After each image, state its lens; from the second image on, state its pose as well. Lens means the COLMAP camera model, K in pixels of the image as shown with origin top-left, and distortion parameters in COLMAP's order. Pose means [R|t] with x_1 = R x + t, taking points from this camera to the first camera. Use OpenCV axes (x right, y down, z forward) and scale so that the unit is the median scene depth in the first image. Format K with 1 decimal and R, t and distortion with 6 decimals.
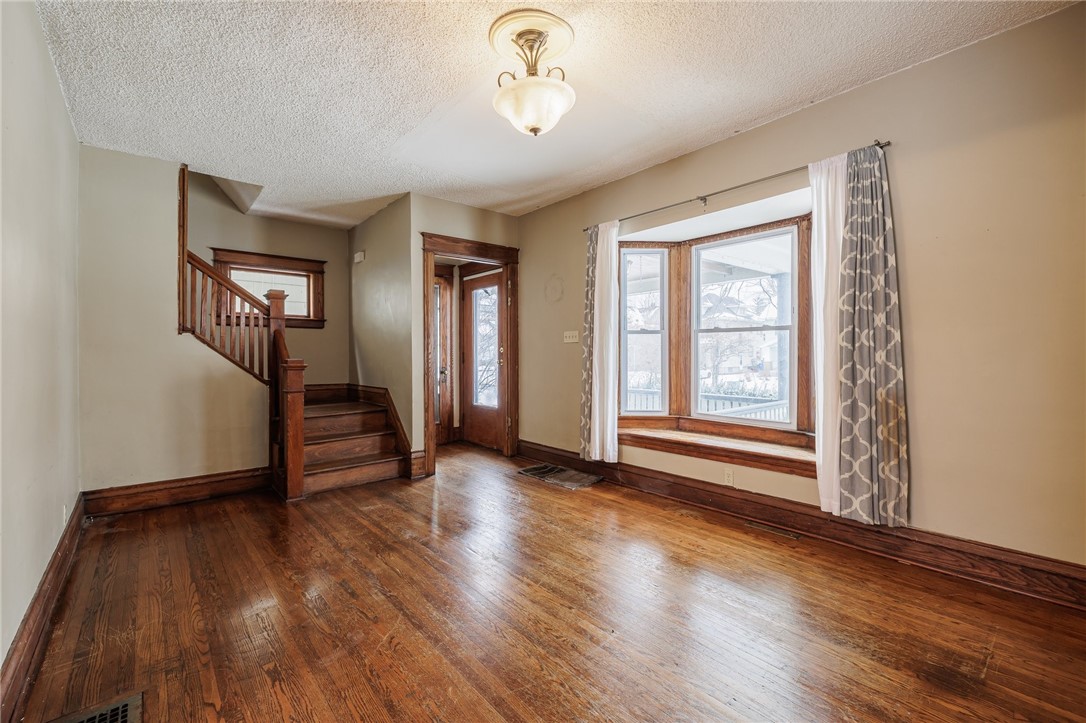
lens RADIAL K [[459.9, 0, 538.2], [0, 459.9, 354.3], [0, 0, 1]] dist [-0.000025, -0.000093]
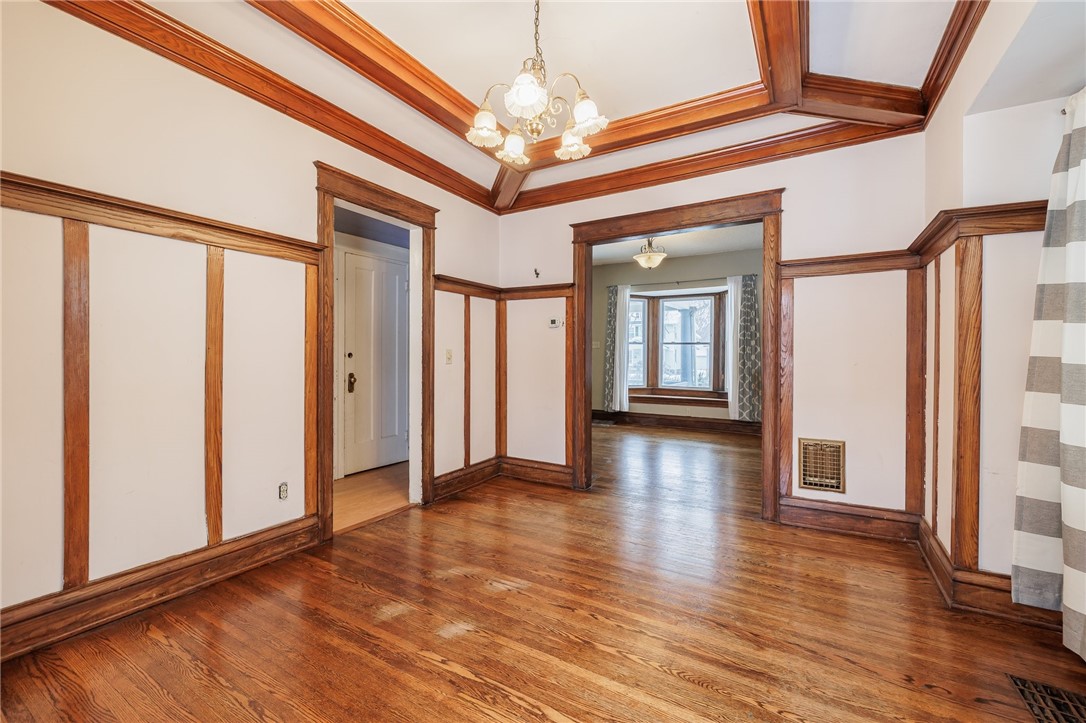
lens RADIAL K [[455.5, 0, 537.6], [0, 455.5, 355.8], [0, 0, 1]] dist [-0.001025, -0.000102]
pose [[0.948974, 0.009703, 0.315205, -0.974702], [-0.010954, 0.999938, 0.002195, 0.004019], [-0.315164, -0.005536, 0.949021, -0.843196]]
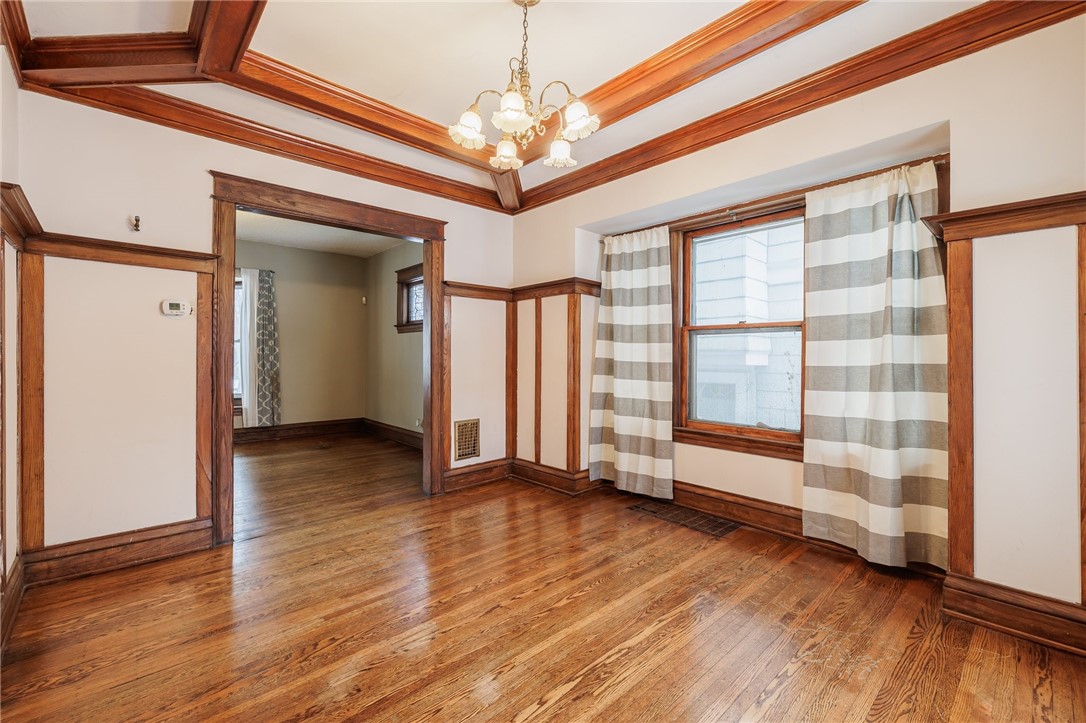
lens RADIAL K [[455.5, 0, 537.6], [0, 455.5, 355.8], [0, 0, 1]] dist [-0.001025, -0.000102]
pose [[-0.031929, 0.008073, 0.999458, -1.390161], [-0.004740, 0.999955, -0.008228, 0.005128], [-0.999479, -0.005000, -0.031890, -0.278305]]
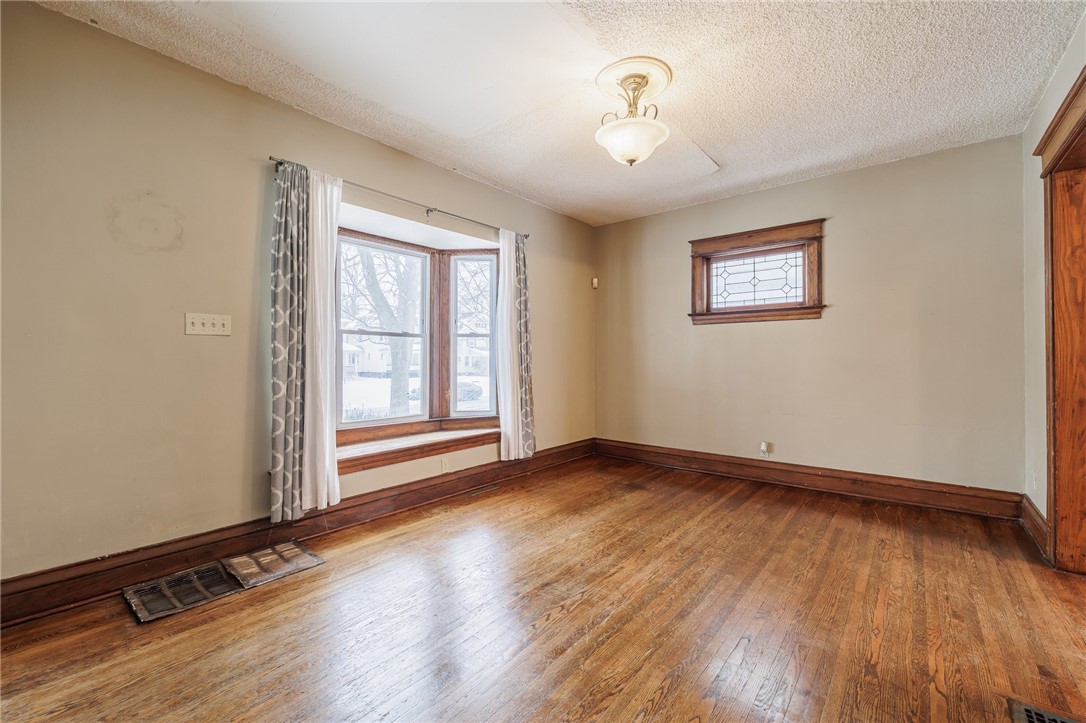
lens RADIAL K [[455.5, 0, 537.6], [0, 455.5, 355.8], [0, 0, 1]] dist [-0.001025, -0.000102]
pose [[-0.167391, 0.010290, 0.985837, -0.761655], [0.001963, 0.999947, -0.010104, 0.008326], [-0.985889, 0.000243, -0.167403, 0.996528]]
